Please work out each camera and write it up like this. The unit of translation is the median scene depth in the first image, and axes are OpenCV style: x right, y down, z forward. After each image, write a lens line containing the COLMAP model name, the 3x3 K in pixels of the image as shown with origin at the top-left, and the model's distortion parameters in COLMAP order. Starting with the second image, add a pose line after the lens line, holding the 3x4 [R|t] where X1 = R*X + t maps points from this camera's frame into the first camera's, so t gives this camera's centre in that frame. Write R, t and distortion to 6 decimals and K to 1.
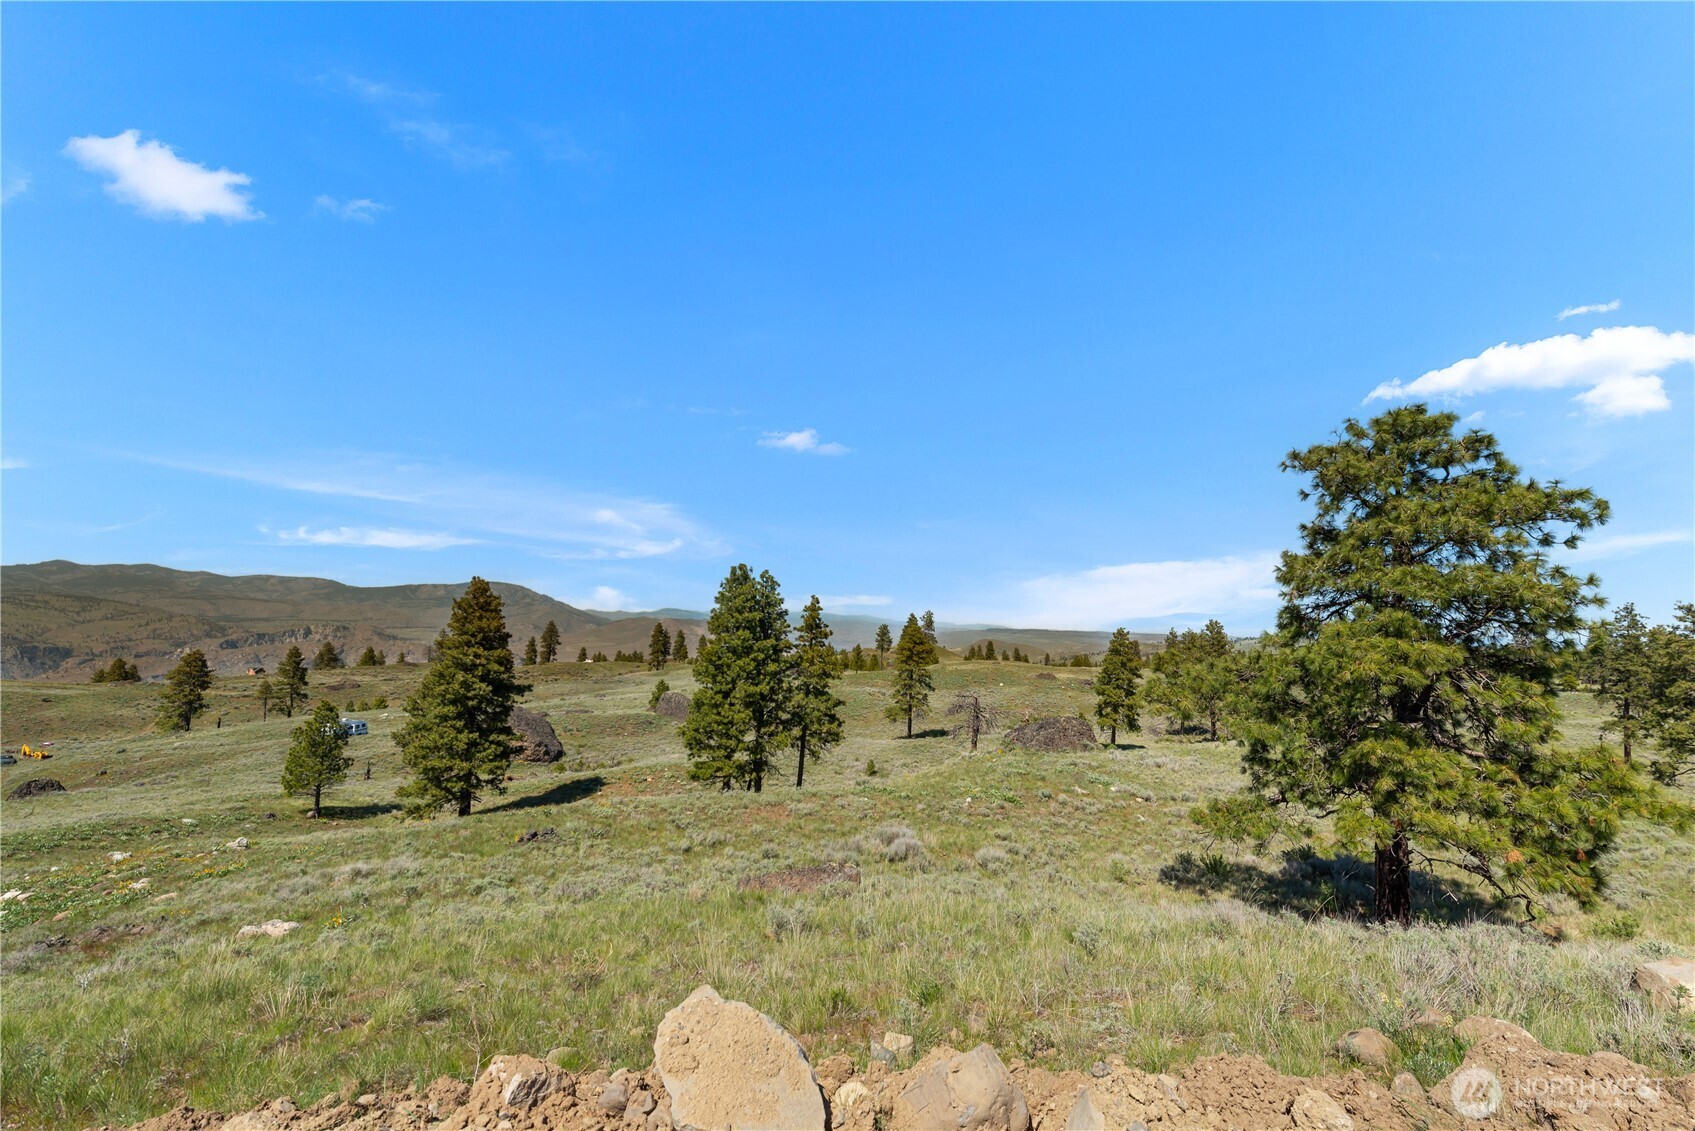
lens RADIAL K [[723.8, 0, 861.6], [0, 723.8, 570.3], [0, 0, 1]] dist [0.001856, -0.000868]
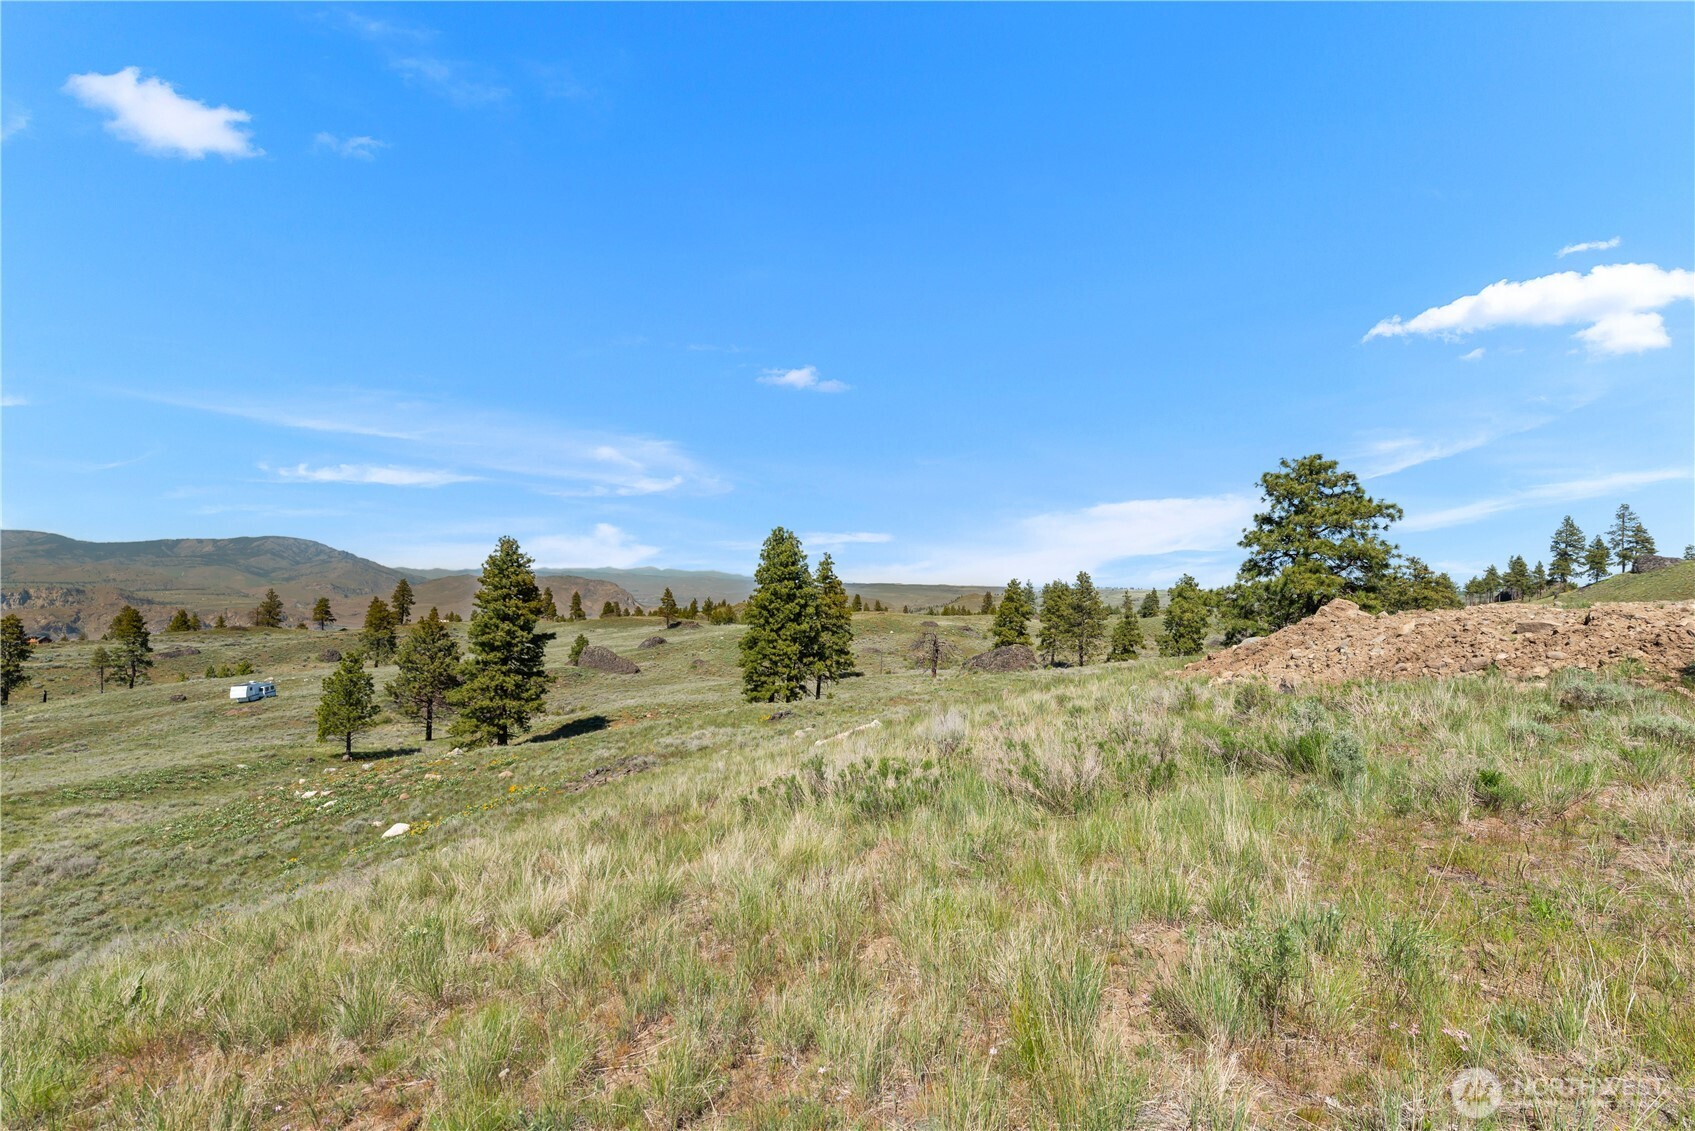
lens RADIAL K [[723.8, 0, 861.6], [0, 723.8, 570.3], [0, 0, 1]] dist [0.001856, -0.000868]
pose [[0.978247, -0.007008, 0.207326, -0.282322], [-0.005652, 0.998158, 0.060411, -0.010257], [-0.207367, -0.060269, 0.976405, -0.221831]]
